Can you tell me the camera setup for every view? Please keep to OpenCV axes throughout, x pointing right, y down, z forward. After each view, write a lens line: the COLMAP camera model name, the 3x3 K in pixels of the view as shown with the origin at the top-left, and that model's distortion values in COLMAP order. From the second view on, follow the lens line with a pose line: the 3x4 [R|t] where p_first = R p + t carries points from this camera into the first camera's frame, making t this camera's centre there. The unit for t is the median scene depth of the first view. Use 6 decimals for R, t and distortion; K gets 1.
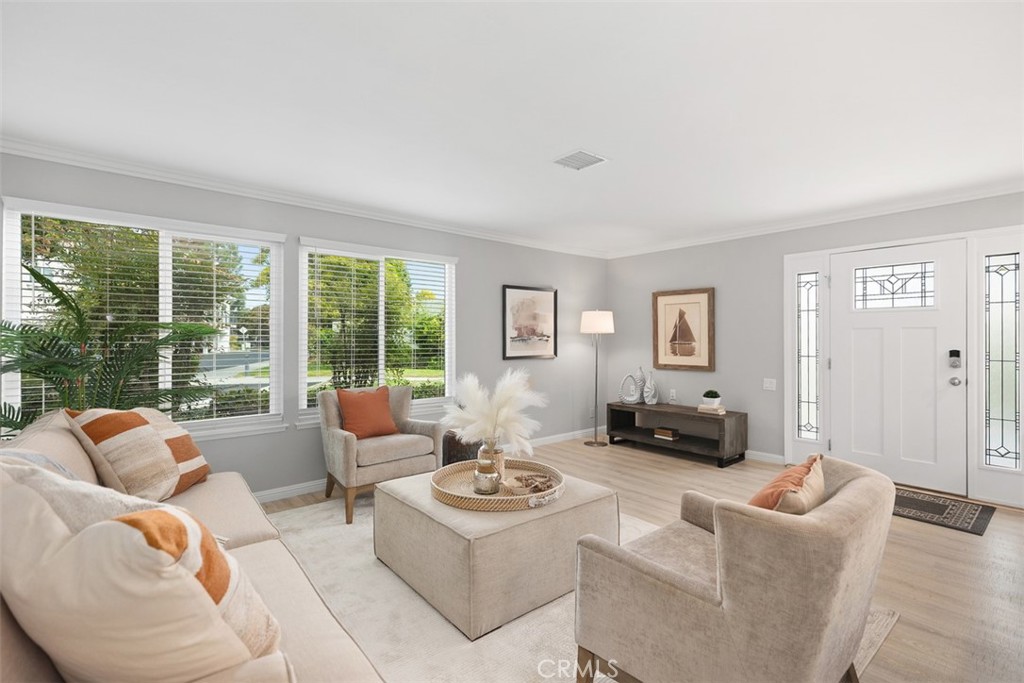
lens RADIAL K [[472.2, 0, 516.7], [0, 472.2, 338.8], [0, 0, 1]] dist [0.002628, 0.000158]
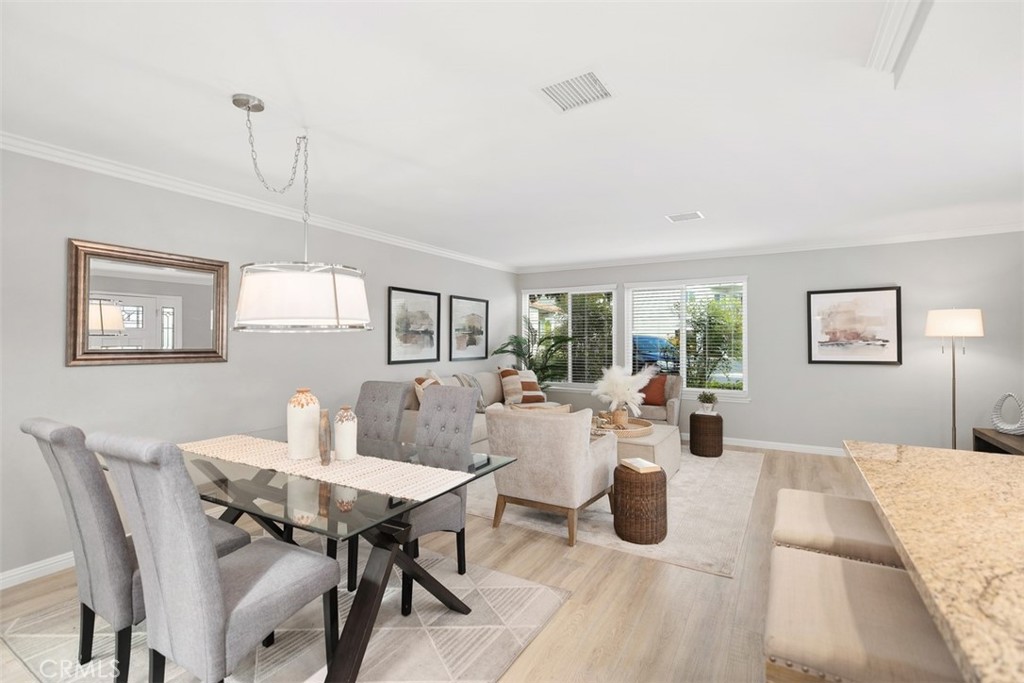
lens RADIAL K [[463.7, 0, 510.6], [0, 463.7, 335.3], [0, 0, 1]] dist [0.000028, -0.000261]
pose [[0.328412, -0.008362, -0.944498, 0.706741], [-0.000928, 0.999957, -0.009175, -0.007132], [0.944534, 0.003890, 0.328390, 0.042219]]
